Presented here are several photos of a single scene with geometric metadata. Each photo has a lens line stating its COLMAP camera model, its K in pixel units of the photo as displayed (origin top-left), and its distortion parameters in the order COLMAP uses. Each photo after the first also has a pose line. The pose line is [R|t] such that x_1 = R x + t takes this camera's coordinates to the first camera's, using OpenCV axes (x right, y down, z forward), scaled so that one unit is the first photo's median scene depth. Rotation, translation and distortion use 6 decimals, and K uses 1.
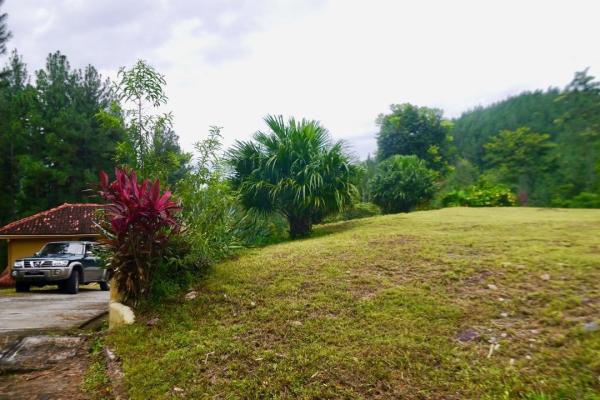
lens RADIAL K [[468.7, 0, 300.0], [0, 468.7, 200.0], [0, 0, 1]] dist [-0.091577, 0.041996]
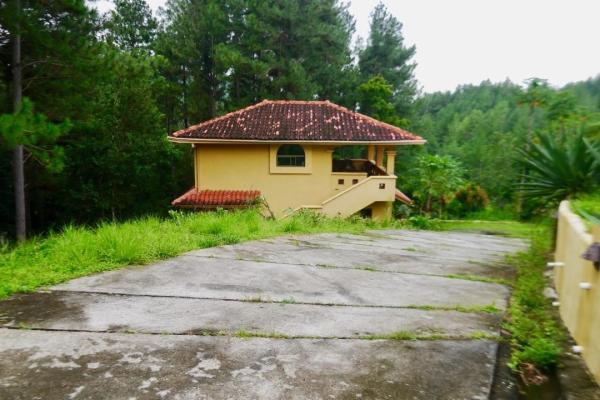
lens RADIAL K [[468.7, 0, 300.0], [0, 468.7, 200.0], [0, 0, 1]] dist [-0.091577, 0.041996]
pose [[0.908864, 0.080685, -0.409215, -0.127877], [-0.006213, 0.983621, 0.180144, 0.030955], [0.417047, -0.161184, 0.894478, 0.304883]]
